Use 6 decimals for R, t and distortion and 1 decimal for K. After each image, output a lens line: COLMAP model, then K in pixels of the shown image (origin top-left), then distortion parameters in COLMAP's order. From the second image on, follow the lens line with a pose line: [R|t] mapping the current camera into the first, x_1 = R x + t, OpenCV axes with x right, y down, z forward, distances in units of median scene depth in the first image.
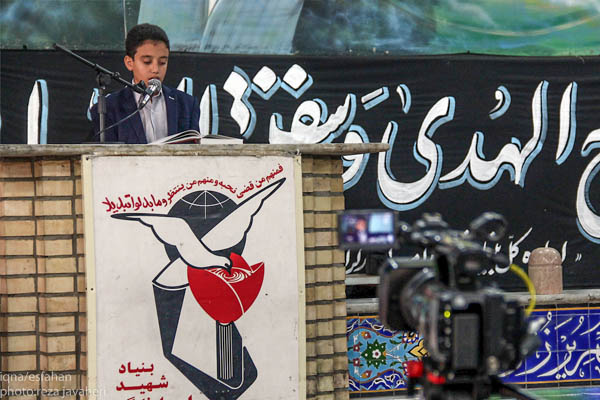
lens RADIAL K [[1858.8, 0, 339.7], [0, 1858.8, 222.1], [0, 0, 1]] dist [0.458924, 0.887979]
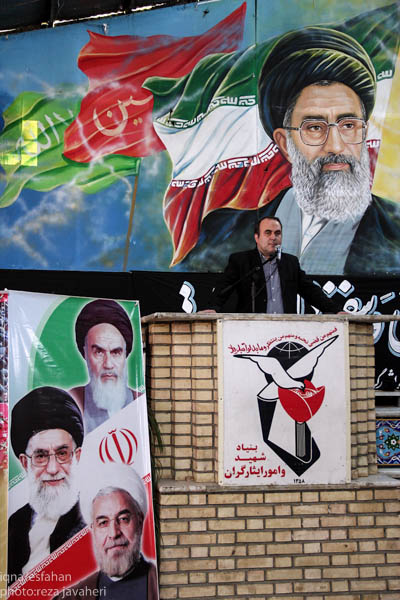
lens RADIAL K [[799.4, 0, 200.0], [0, 799.4, 300.0], [0, 0, 1]] dist [0.093419, 0.070235]
pose [[0.979562, 0.007698, -0.200996, -0.006682], [-0.022585, 0.997158, -0.071875, -0.000845], [0.199871, 0.074945, 0.976952, 0.275724]]
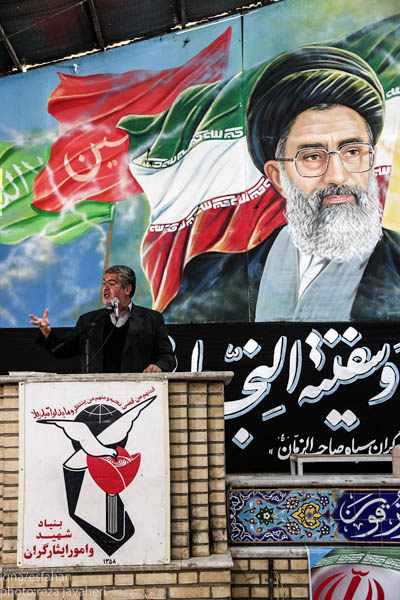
lens RADIAL K [[898.0, 0, 200.0], [0, 898.0, 300.0], [0, 0, 1]] dist [0.143268, 0.052647]
pose [[0.926230, -0.041821, -0.374632, 0.277178], [-0.005850, 0.992113, -0.125213, -0.009604], [0.376914, 0.118168, 0.918680, 0.339607]]
